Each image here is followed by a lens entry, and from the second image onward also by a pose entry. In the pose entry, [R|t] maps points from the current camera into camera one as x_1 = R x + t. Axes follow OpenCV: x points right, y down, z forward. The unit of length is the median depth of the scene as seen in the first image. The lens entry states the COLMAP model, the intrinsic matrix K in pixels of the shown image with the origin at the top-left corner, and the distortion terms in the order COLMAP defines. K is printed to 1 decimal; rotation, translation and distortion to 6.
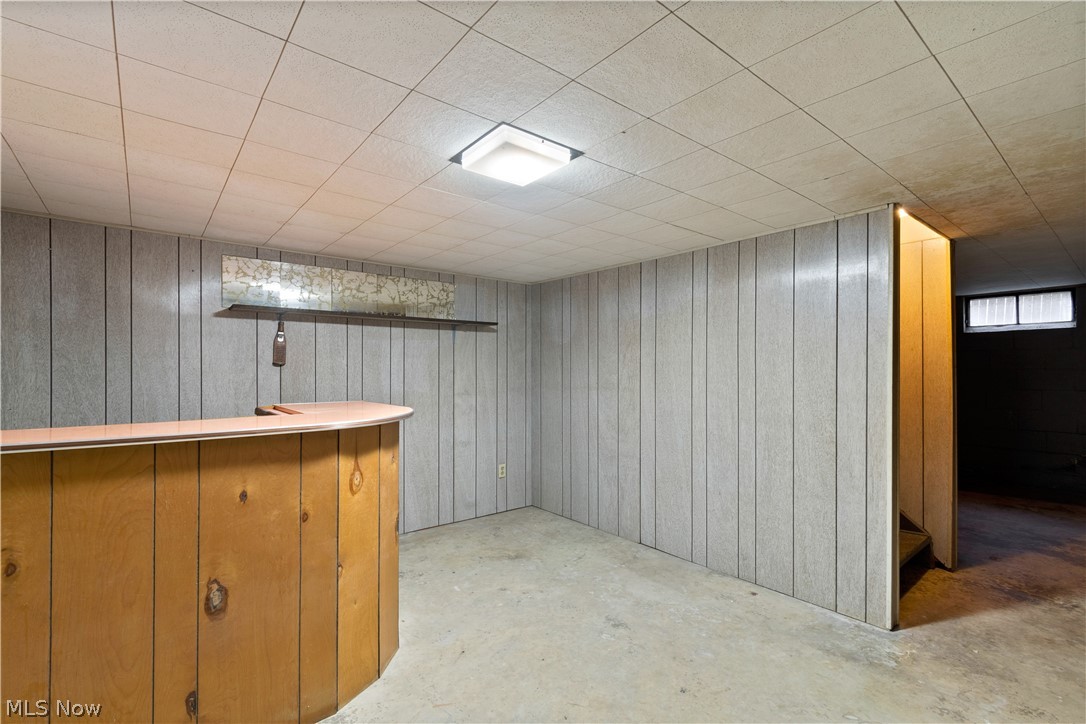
lens RADIAL K [[495.6, 0, 543.0], [0, 495.6, 362.0], [0, 0, 1]] dist [0.001051, -0.000112]
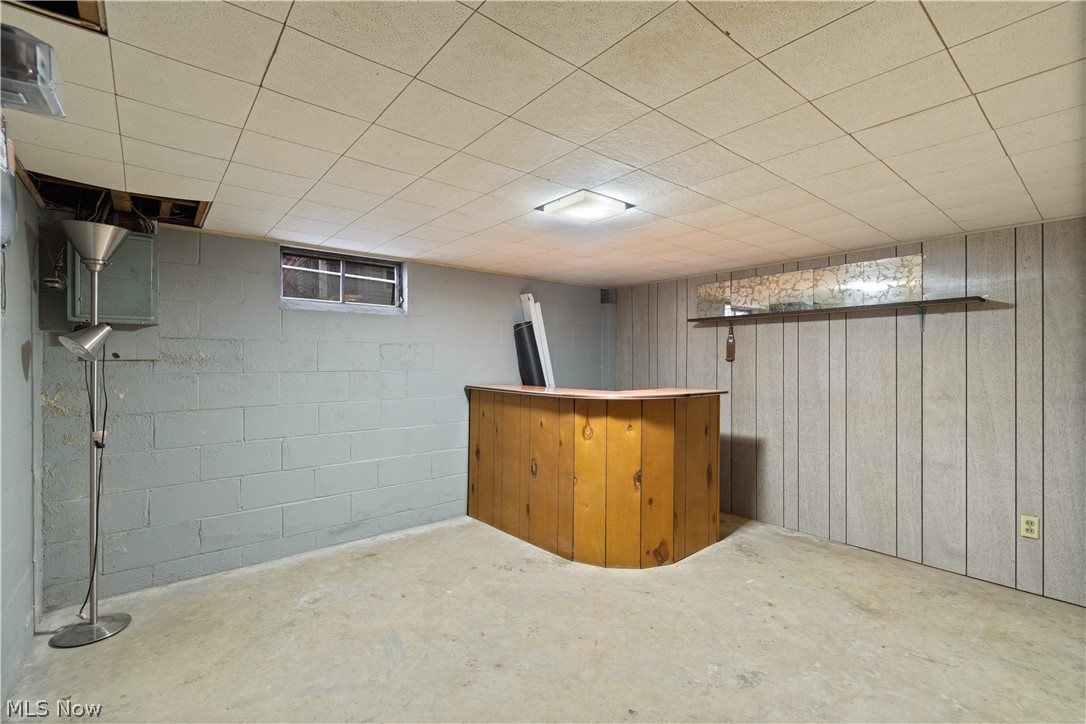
lens RADIAL K [[495.6, 0, 543.0], [0, 495.6, 362.0], [0, 0, 1]] dist [0.001051, -0.000112]
pose [[-0.019194, -0.002735, -0.999812, 0.698687], [0.009380, 0.999952, -0.002915, 0.007944], [0.999772, -0.009435, -0.019168, 0.497857]]
